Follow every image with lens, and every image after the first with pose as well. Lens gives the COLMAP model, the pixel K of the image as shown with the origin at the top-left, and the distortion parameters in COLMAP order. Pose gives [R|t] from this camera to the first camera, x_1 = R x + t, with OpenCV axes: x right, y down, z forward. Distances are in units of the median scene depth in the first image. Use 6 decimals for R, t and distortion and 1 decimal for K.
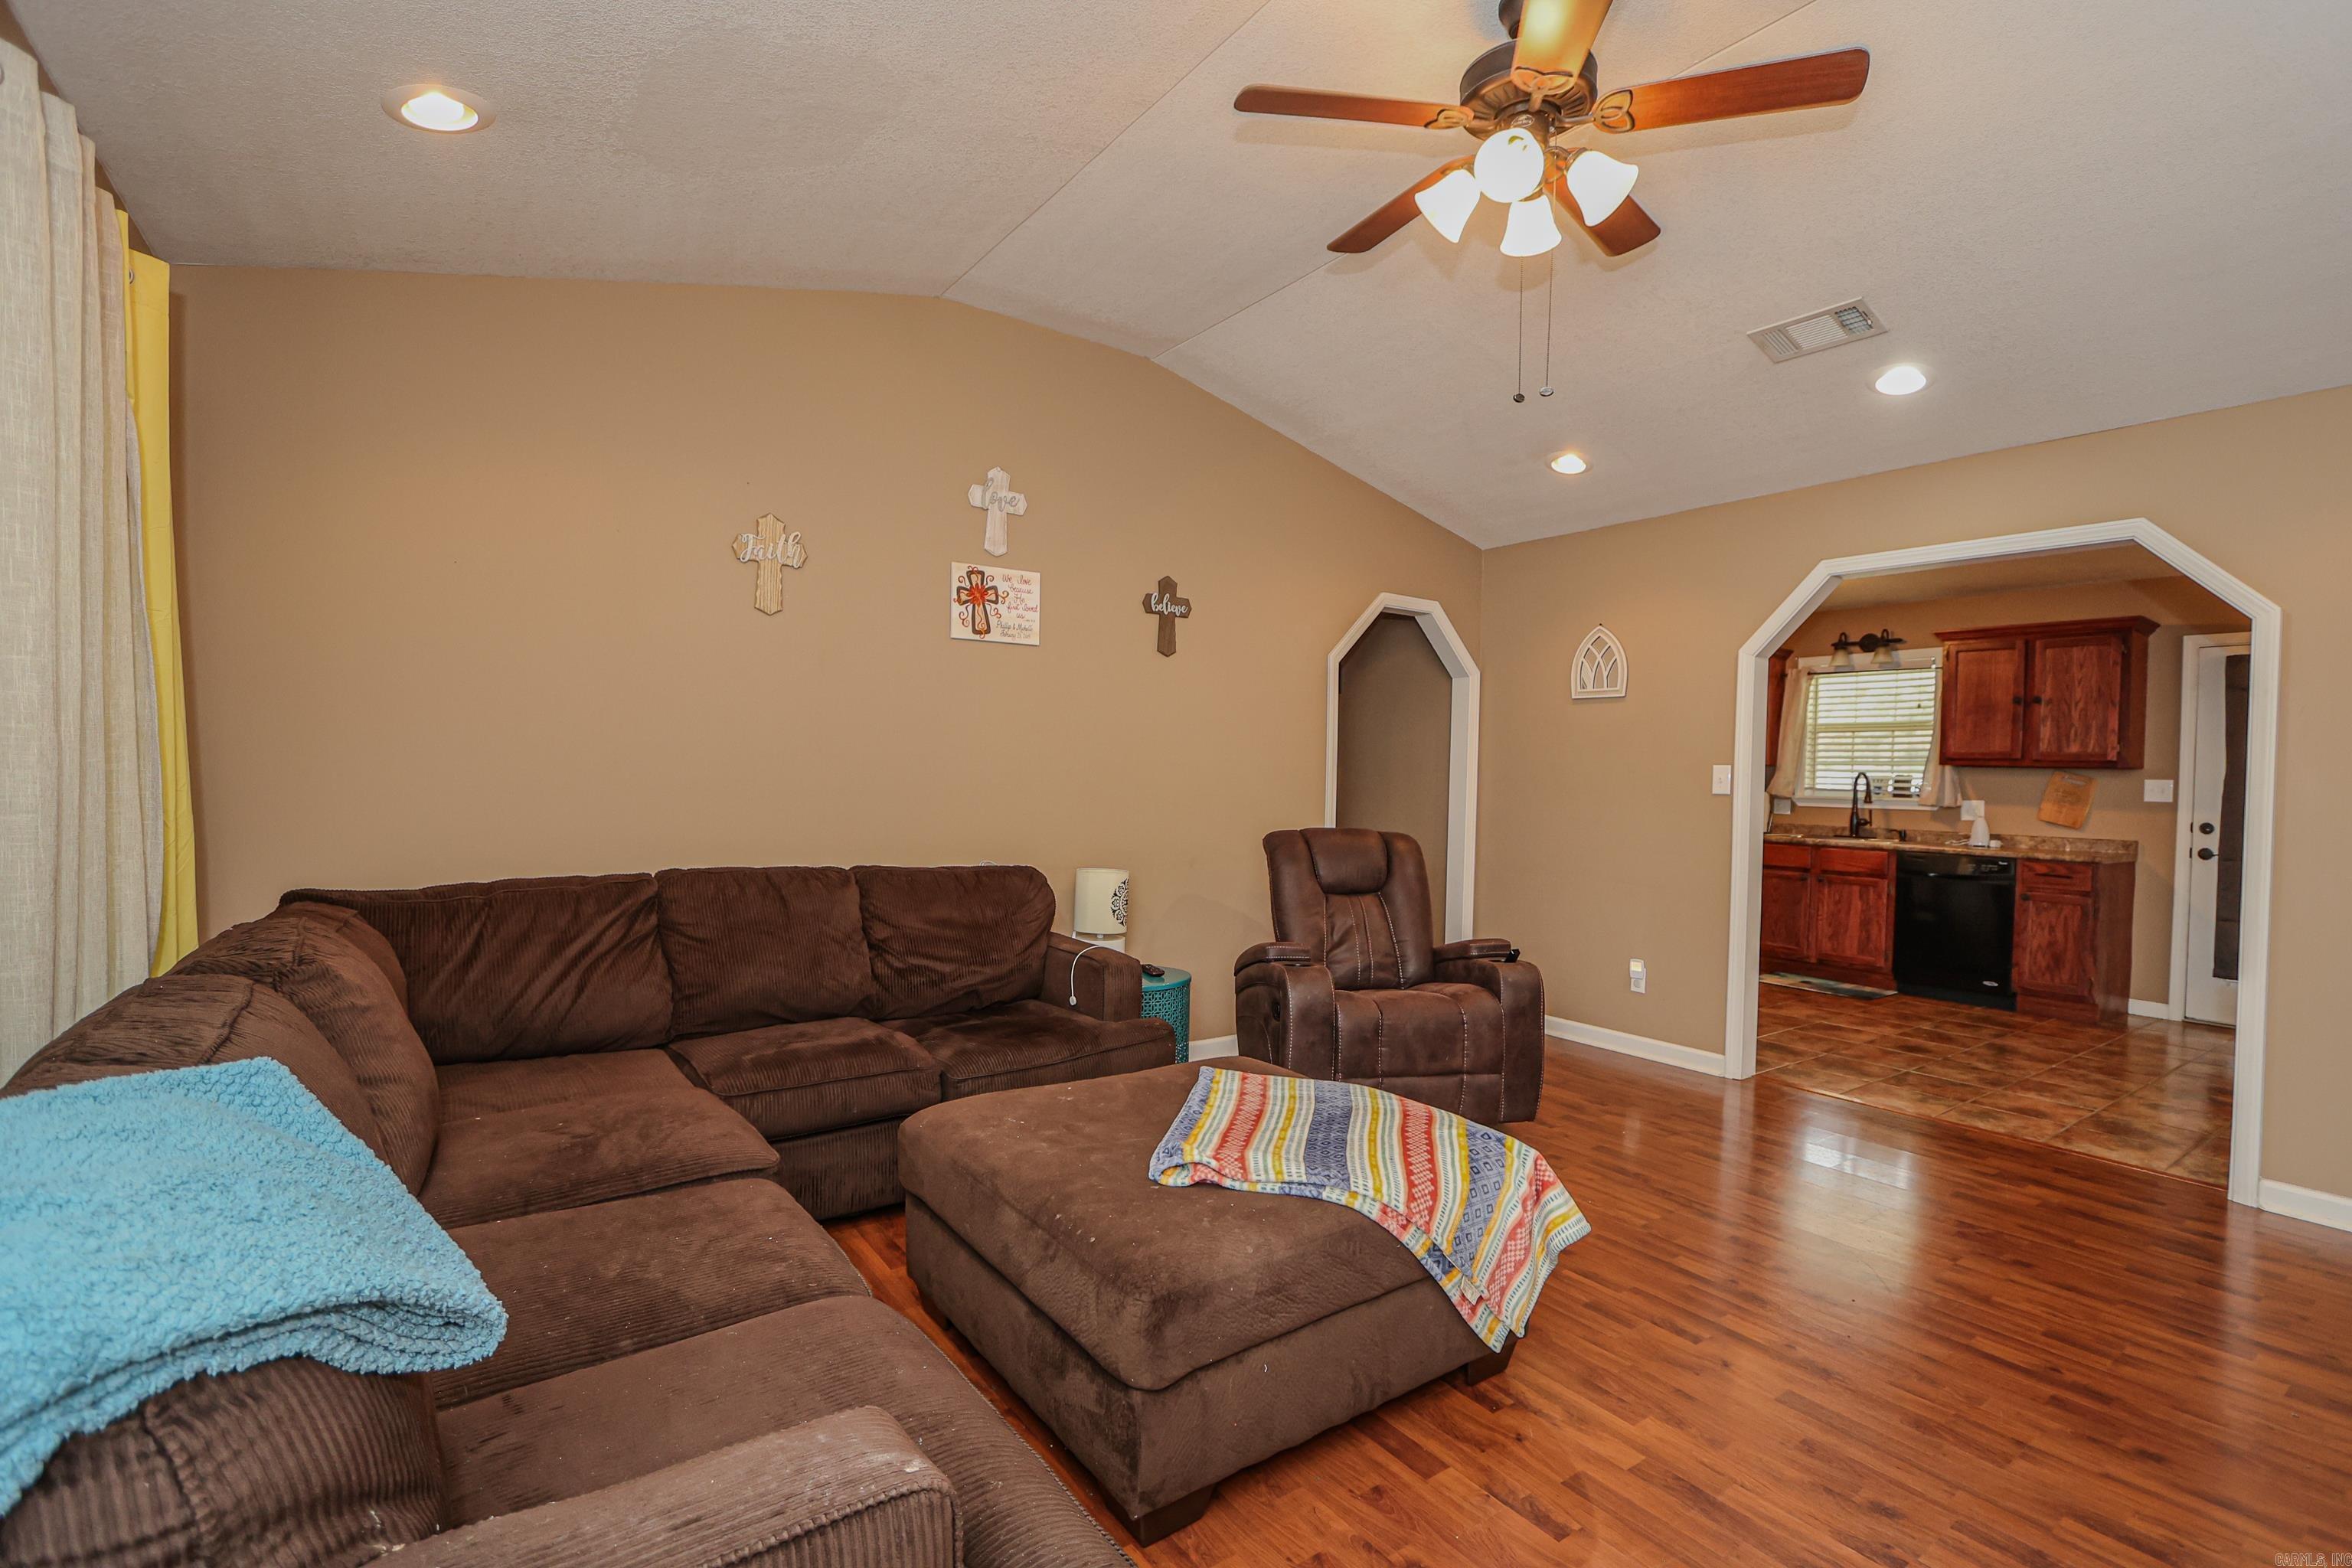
lens RADIAL K [[1065.2, 0, 1184.7], [0, 1065.2, 787.9], [0, 0, 1]] dist [-0.030957, 0.000696]
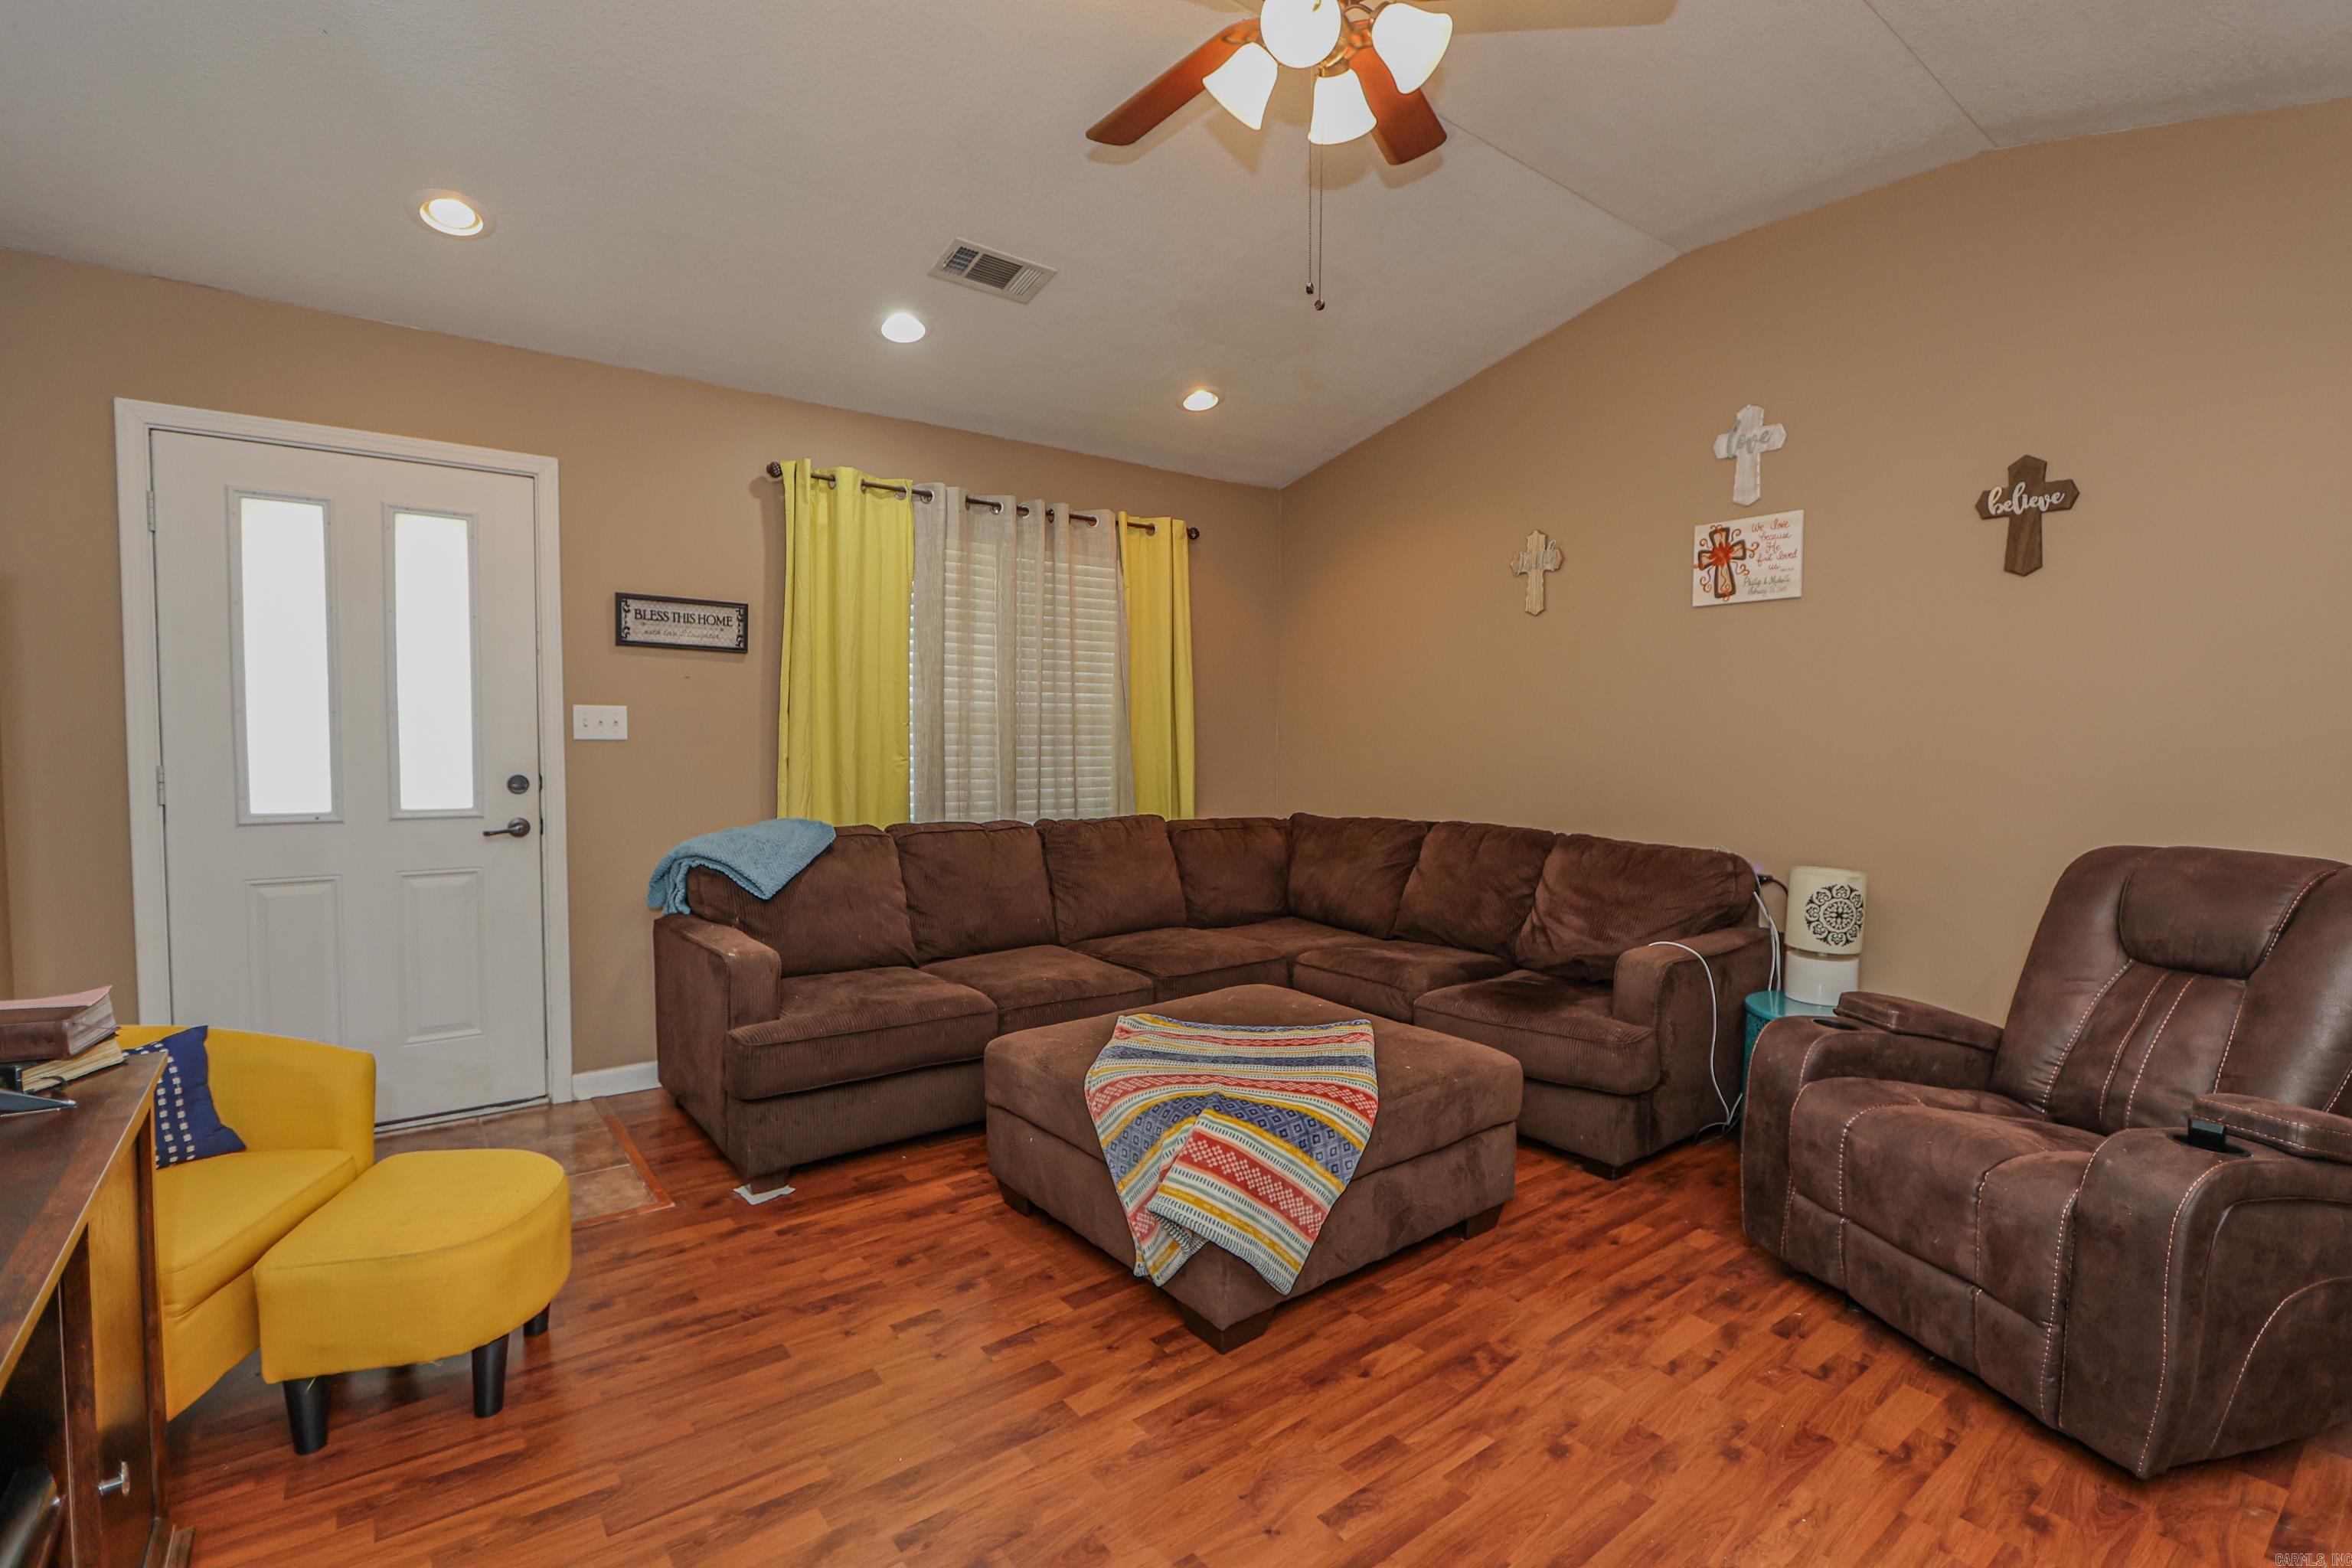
lens RADIAL K [[1065.2, 0, 1184.7], [0, 1065.2, 787.9], [0, 0, 1]] dist [-0.030957, 0.000696]
pose [[0.051895, 0.025543, -0.998326, 0.687661], [-0.025771, 0.999374, 0.024230, 0.008168], [0.998320, 0.024470, 0.052520, 0.496021]]
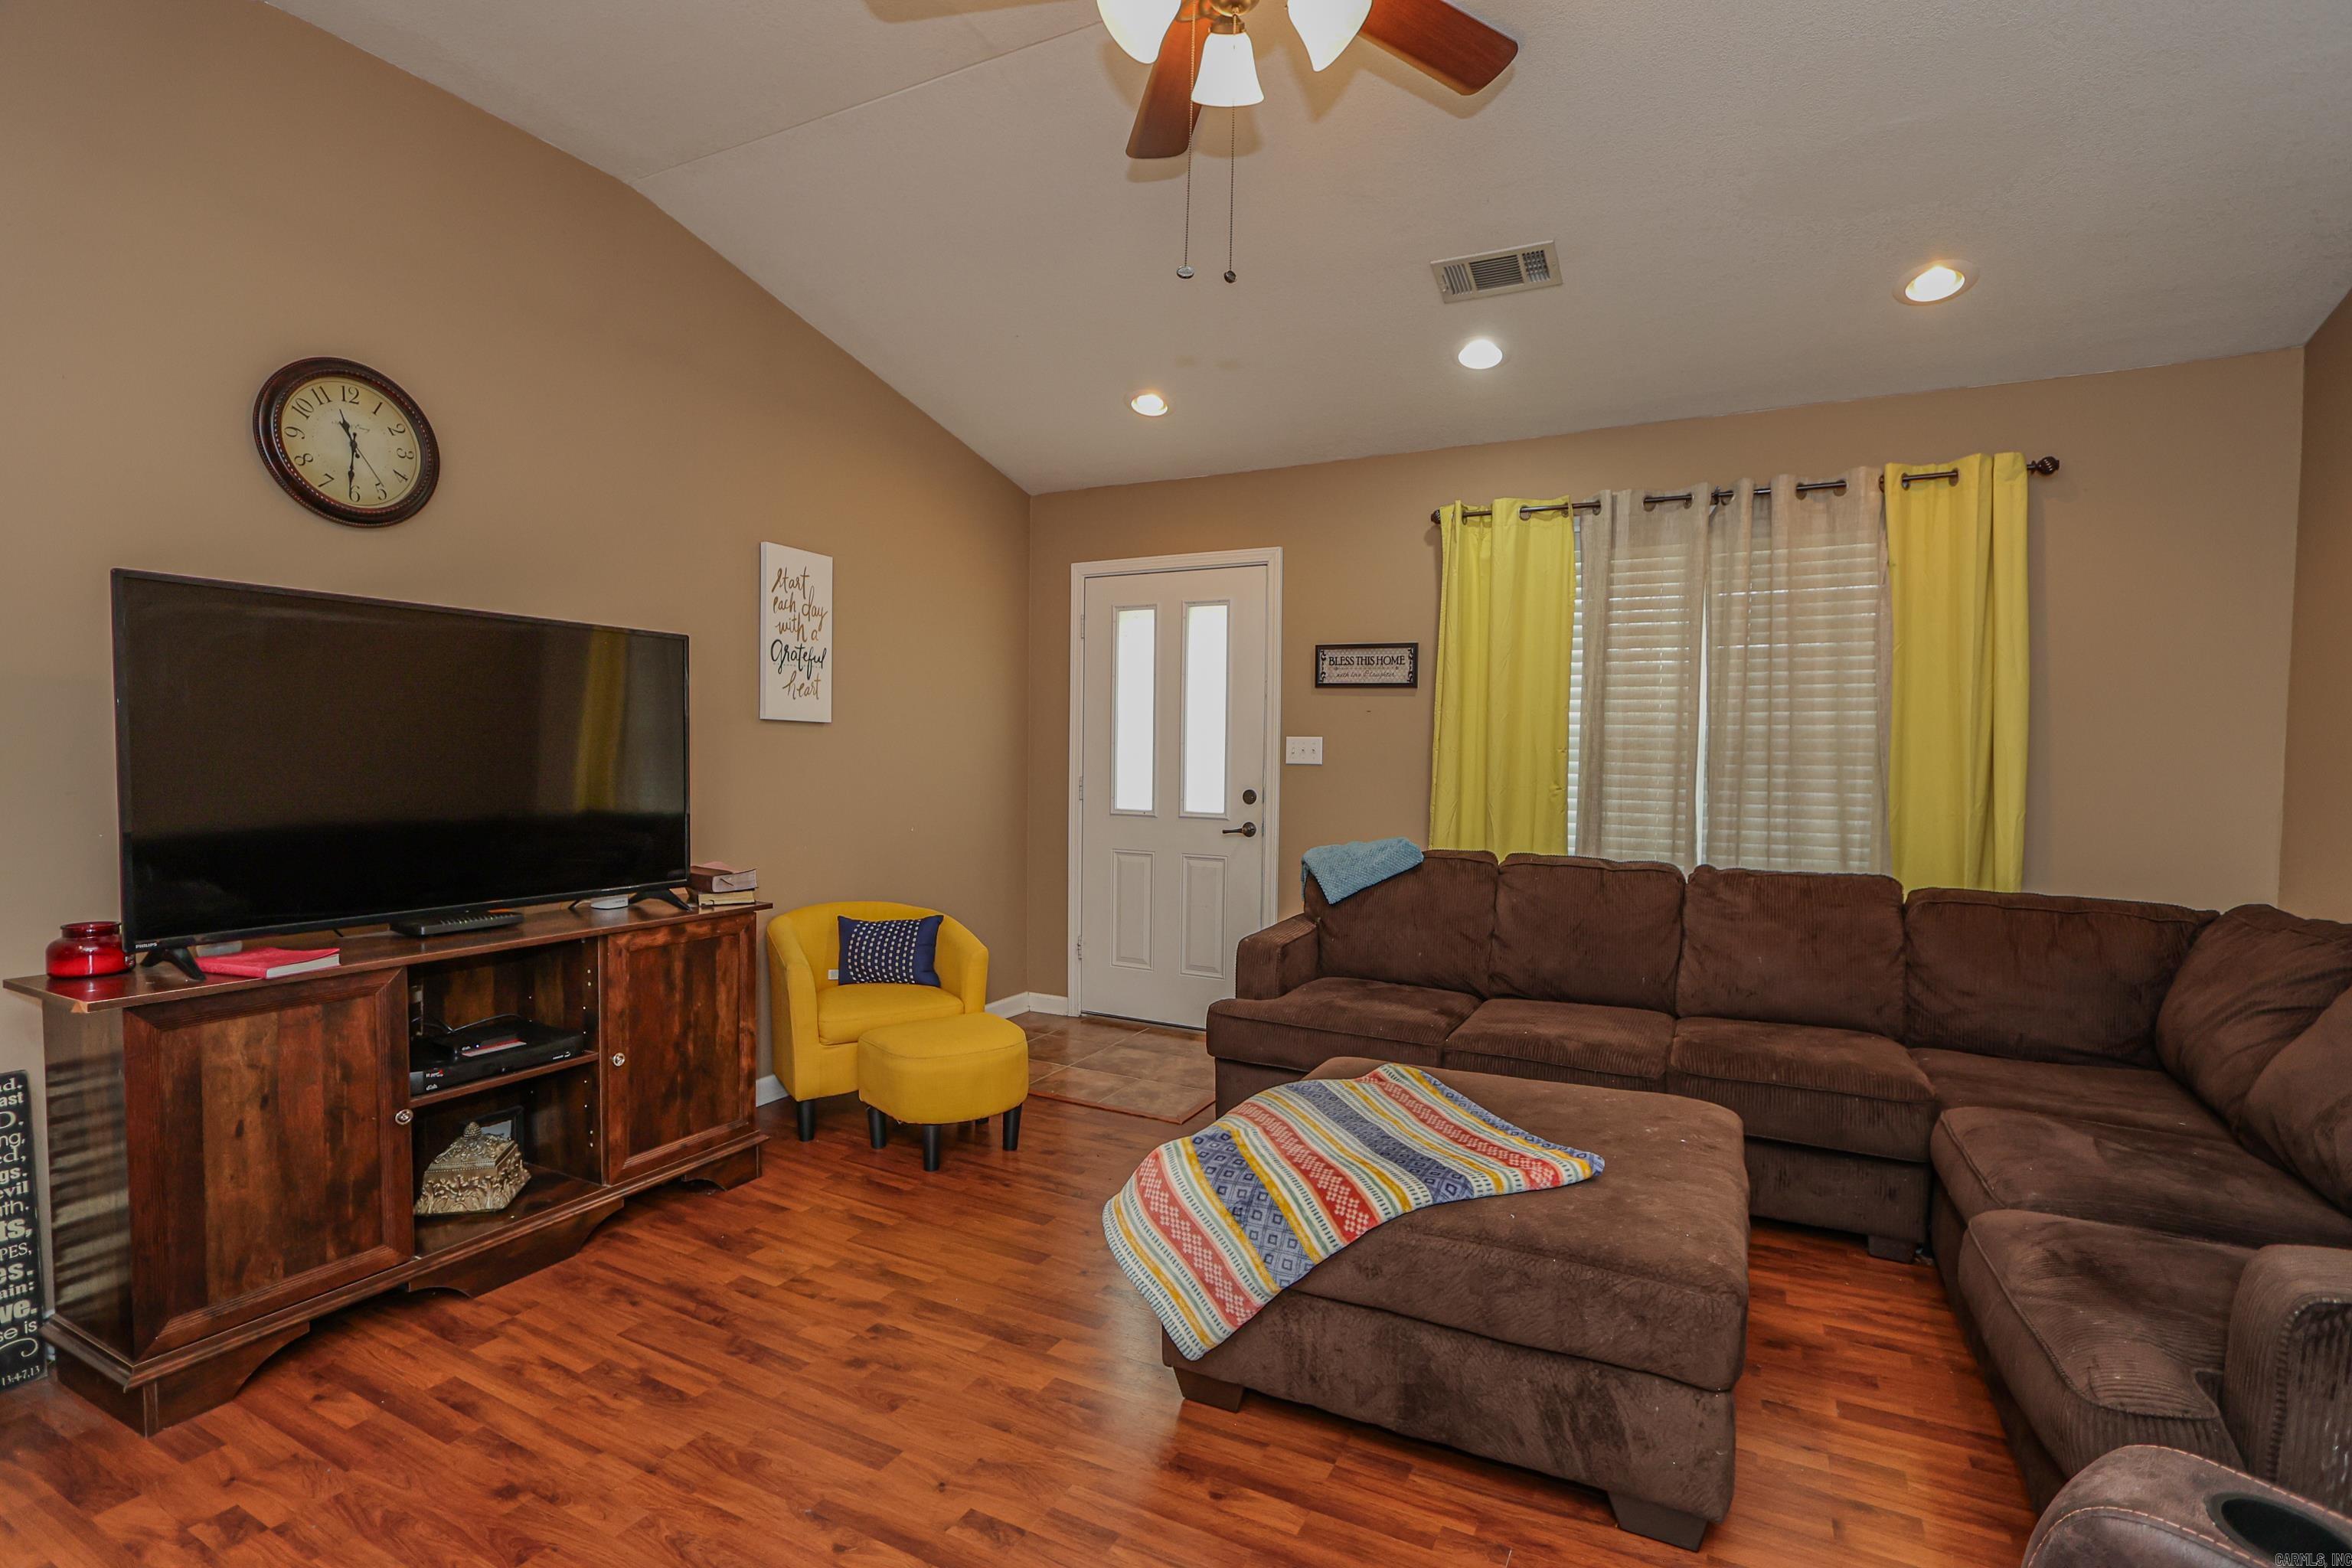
lens RADIAL K [[1065.2, 0, 1184.7], [0, 1065.2, 787.9], [0, 0, 1]] dist [-0.030957, 0.000696]
pose [[-0.881107, -0.023531, -0.472331, 0.413144], [-0.044018, 0.998506, 0.032369, -0.003935], [0.470864, 0.049311, -0.880827, 0.979497]]
